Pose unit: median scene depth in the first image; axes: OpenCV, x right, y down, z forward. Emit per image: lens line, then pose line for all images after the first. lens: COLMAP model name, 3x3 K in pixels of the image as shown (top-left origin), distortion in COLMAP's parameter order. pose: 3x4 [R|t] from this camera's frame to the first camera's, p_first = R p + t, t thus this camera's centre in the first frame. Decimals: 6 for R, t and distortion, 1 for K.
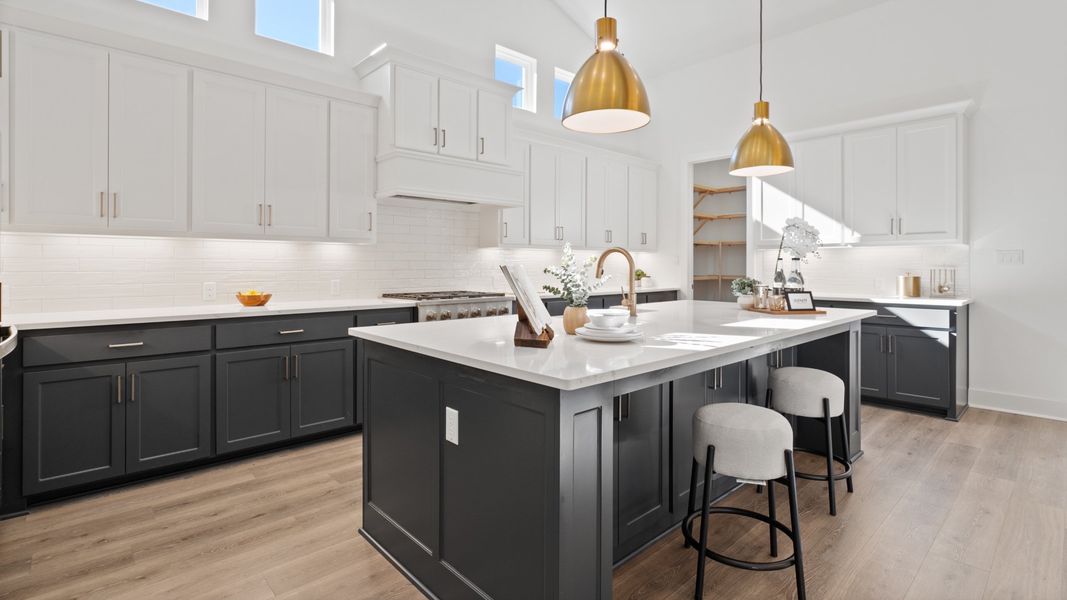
lens RADIAL K [[495.7, 0, 531.1], [0, 495.7, 279.6], [0, 0, 1]] dist [-0.019230, 0.000703]
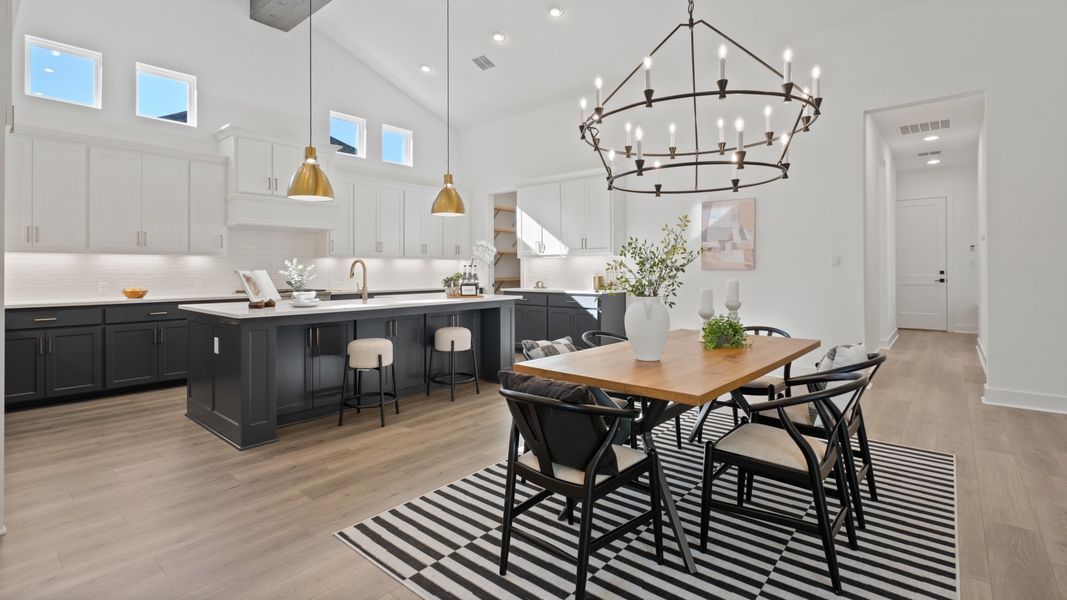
lens RADIAL K [[495.7, 0, 531.1], [0, 495.7, 279.6], [0, 0, 1]] dist [-0.019230, 0.000703]
pose [[0.993116, -0.006905, 0.116929, 0.480590], [0.007644, 0.999954, -0.005874, 0.015046], [-0.116883, 0.006728, 0.993123, -0.649411]]
